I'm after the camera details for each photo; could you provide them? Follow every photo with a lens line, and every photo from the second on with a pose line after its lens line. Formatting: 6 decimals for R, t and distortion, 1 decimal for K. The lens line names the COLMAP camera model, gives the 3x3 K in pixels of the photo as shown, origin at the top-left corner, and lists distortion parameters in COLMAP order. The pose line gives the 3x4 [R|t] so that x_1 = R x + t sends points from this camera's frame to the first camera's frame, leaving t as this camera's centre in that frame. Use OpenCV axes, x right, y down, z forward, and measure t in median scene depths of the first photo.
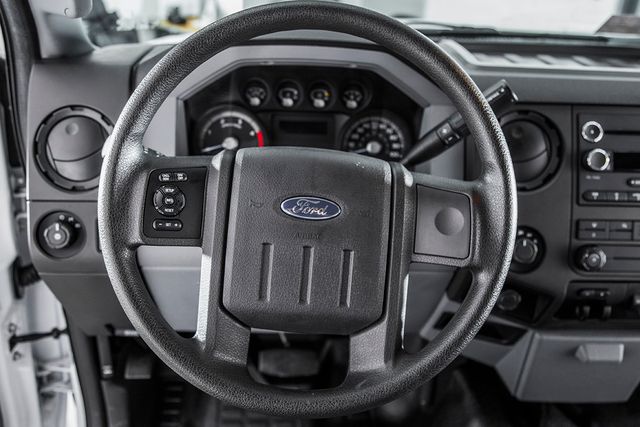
lens RADIAL K [[591.3, 0, 320.2], [0, 591.3, 215.0], [0, 0, 1]] dist [-0.027240, 0.000000]
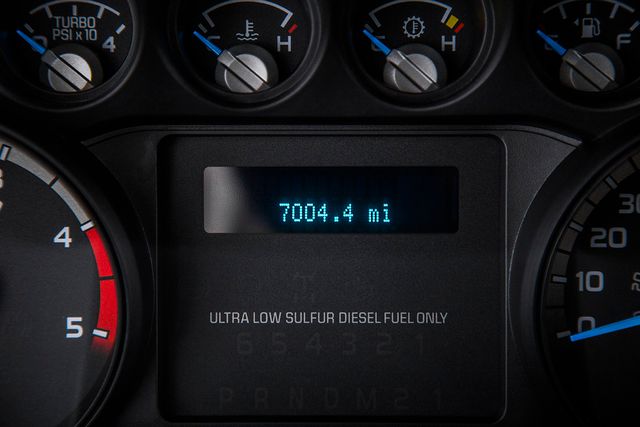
lens RADIAL K [[1952.6, 0, 320.1], [0, 1952.6, 213.3], [0, 0, 1]] dist [0.066300, 0.000000]
pose [[0.996505, -0.026374, -0.079259, 0.017146], [0.016078, 0.991665, -0.127839, -0.065775], [0.081970, 0.126118, 0.988623, 0.392467]]
